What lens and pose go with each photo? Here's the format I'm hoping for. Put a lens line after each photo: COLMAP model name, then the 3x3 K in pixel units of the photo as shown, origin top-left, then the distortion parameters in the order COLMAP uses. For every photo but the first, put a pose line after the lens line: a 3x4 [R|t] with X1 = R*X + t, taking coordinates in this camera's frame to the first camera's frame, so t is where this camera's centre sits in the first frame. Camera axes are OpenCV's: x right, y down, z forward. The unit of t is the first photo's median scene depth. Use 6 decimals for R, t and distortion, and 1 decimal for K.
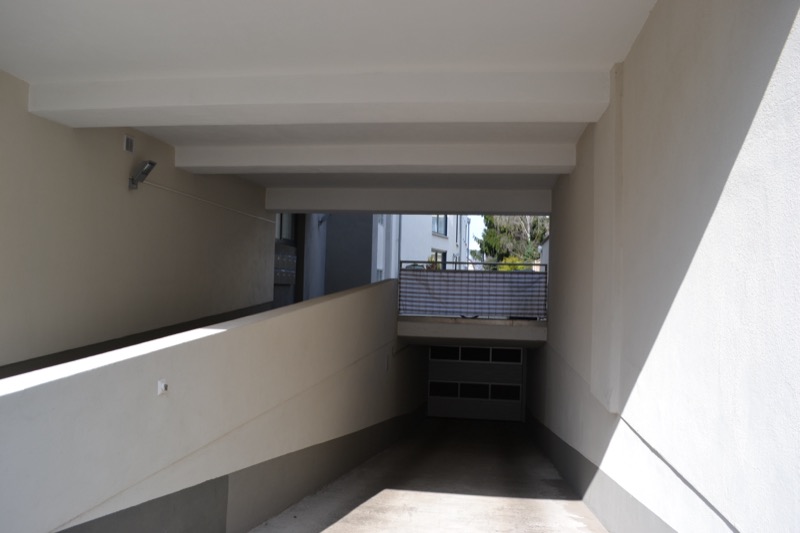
lens RADIAL K [[630.3, 0, 400.0], [0, 630.3, 266.5], [0, 0, 1]] dist [-0.073276, -0.000182]
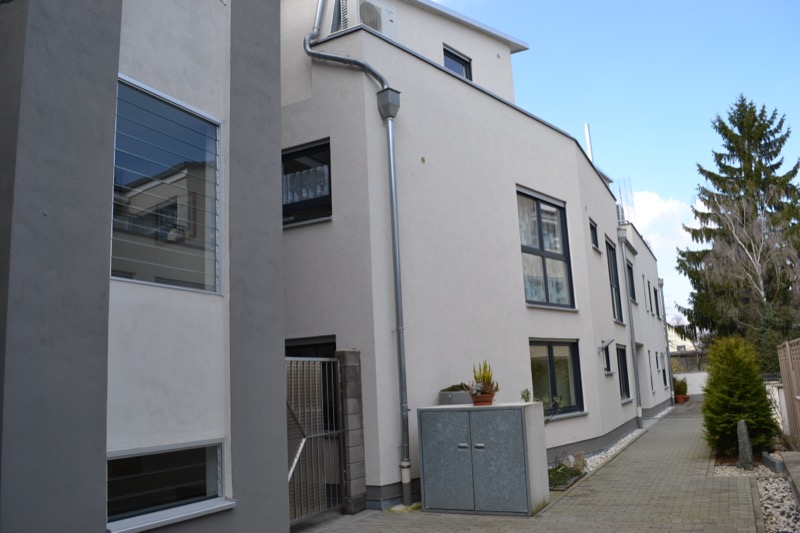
lens RADIAL K [[630.3, 0, 400.0], [0, 630.3, 266.5], [0, 0, 1]] dist [-0.073276, -0.000182]
pose [[0.940102, -0.130495, -0.314927, 0.057583], [0.083828, 0.983958, -0.157479, -0.008827], [0.330425, 0.121647, 0.935960, 0.286752]]
